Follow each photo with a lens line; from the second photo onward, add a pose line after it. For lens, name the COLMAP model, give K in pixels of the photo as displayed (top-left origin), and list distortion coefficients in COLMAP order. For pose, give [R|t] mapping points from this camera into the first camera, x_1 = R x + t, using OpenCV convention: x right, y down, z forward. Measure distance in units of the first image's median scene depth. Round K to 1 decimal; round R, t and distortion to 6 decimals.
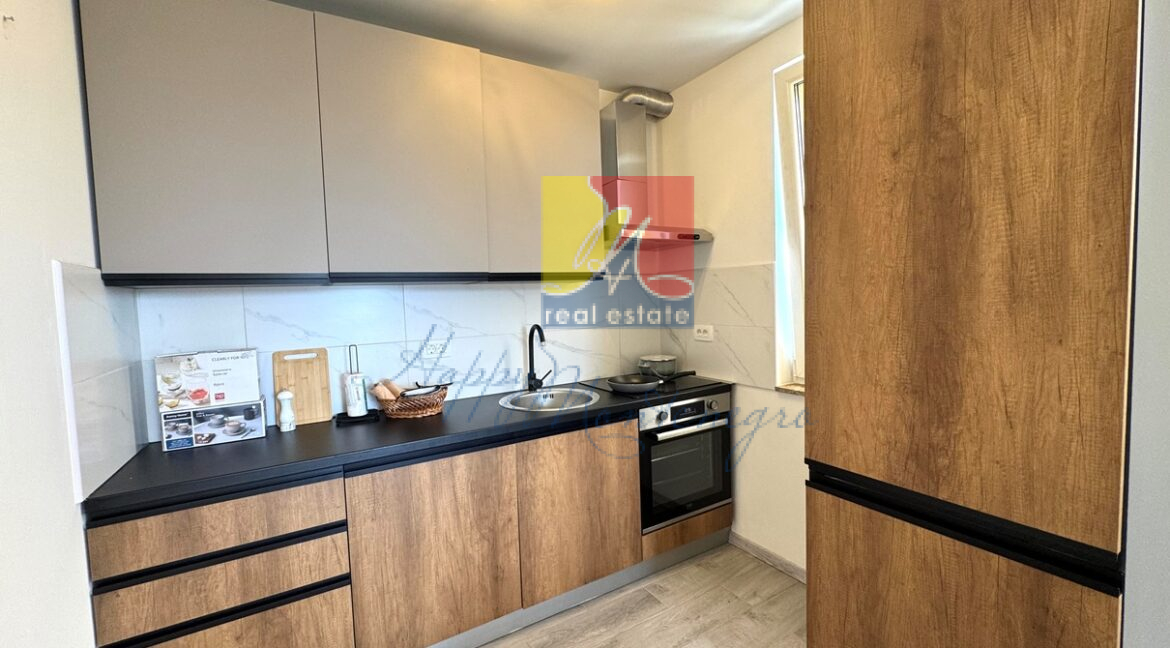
lens RADIAL K [[467.0, 0, 580.7], [0, 467.0, 324.1], [0, 0, 1]] dist [-0.001586, 0.000434]
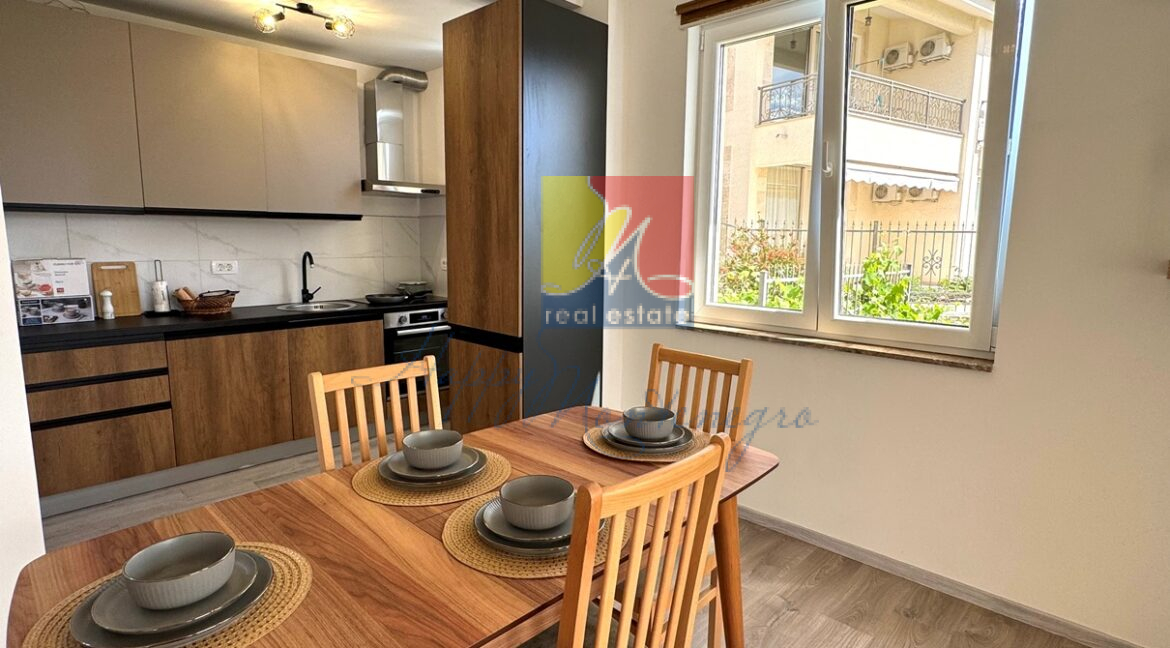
lens RADIAL K [[633.0, 0, 590.4], [0, 633.0, 327.6], [0, 0, 1]] dist [0.003013, -0.001117]
pose [[0.966956, 0.008402, 0.254805, 0.296065], [-0.029567, 0.996409, 0.079346, 0.064499], [-0.253223, -0.084258, 0.963732, -1.257774]]
